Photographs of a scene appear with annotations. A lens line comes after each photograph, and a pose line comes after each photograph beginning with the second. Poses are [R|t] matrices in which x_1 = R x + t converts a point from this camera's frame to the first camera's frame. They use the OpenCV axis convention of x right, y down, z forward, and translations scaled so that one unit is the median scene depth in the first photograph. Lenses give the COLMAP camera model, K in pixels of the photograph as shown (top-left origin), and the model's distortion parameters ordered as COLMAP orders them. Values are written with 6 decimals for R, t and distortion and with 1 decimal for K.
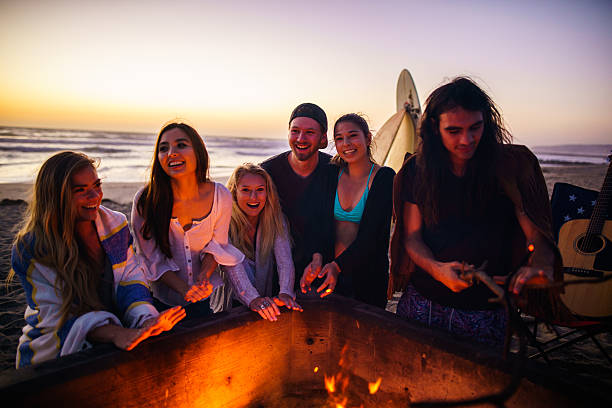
lens RADIAL K [[426.4, 0, 305.9], [0, 426.4, 202.7], [0, 0, 1]] dist [-0.040848, 0.034731]
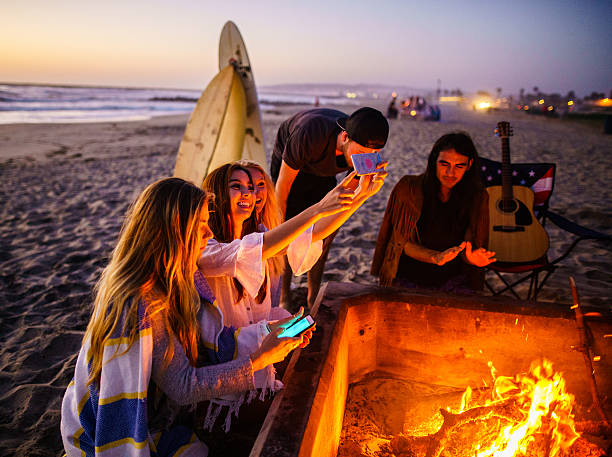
lens RADIAL K [[477.6, 0, 274.4], [0, 477.6, 227.8], [0, 0, 1]] dist [-0.027608, 0.013993]
pose [[0.862667, -0.151295, 0.482614, -0.758963], [0.074939, 0.981913, 0.173869, -0.164405], [-0.500190, -0.113824, 0.858402, 0.120206]]
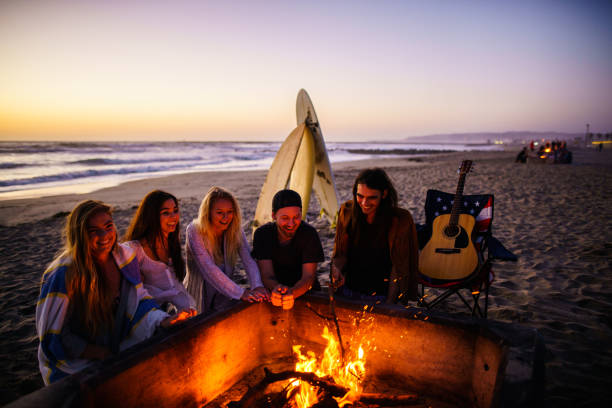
lens RADIAL K [[426.4, 0, 307.2], [0, 426.4, 203.5], [0, 0, 1]] dist [-0.040848, 0.034731]
pose [[0.965113, -0.081095, 0.248958, -0.207949], [0.079730, 0.996695, 0.015577, -0.072246], [-0.249398, 0.004816, 0.968389, -0.369081]]
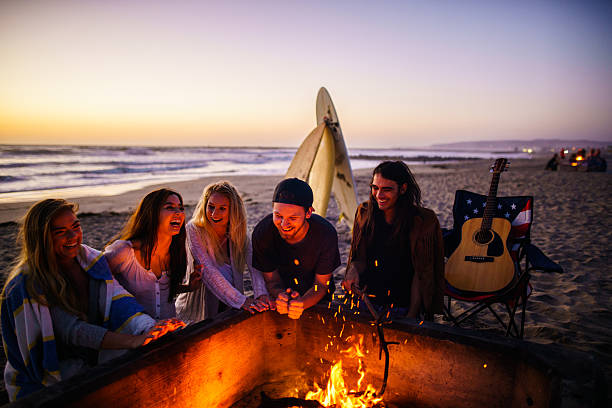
lens RADIAL K [[426.4, 0, 307.0], [0, 426.4, 203.4], [0, 0, 1]] dist [-0.040848, 0.034731]
pose [[0.978212, -0.062082, 0.198108, -0.136786], [0.063900, 0.997952, -0.002789, -0.043513], [-0.197529, 0.015387, 0.980176, -0.213791]]
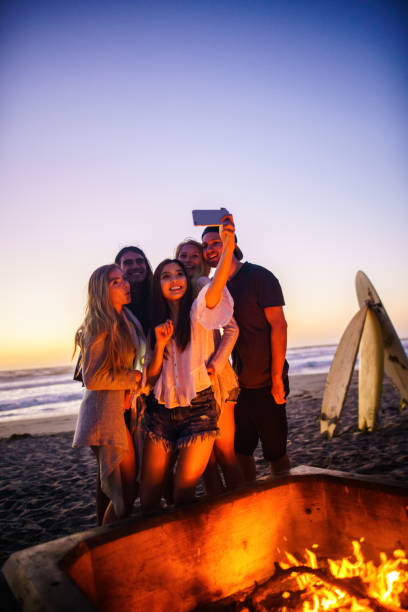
lens RADIAL K [[426.4, 0, 206.8], [0, 426.4, 302.9], [0, 0, 1]] dist [-0.040848, 0.034731]
pose [[0.978036, -0.145562, -0.149192, -0.007036], [0.101605, 0.957902, -0.268515, 0.065737], [0.181997, 0.247458, 0.951652, -0.315146]]
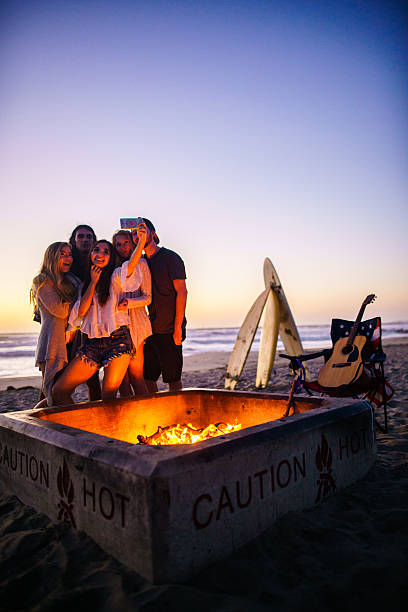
lens RADIAL K [[426.4, 0, 203.6], [0, 426.4, 306.6], [0, 0, 1]] dist [-0.040848, 0.034731]
pose [[0.996881, -0.077573, -0.014523, 0.141962], [0.073222, 0.977756, -0.196549, 0.261848], [0.029446, 0.194872, 0.980387, -0.896556]]
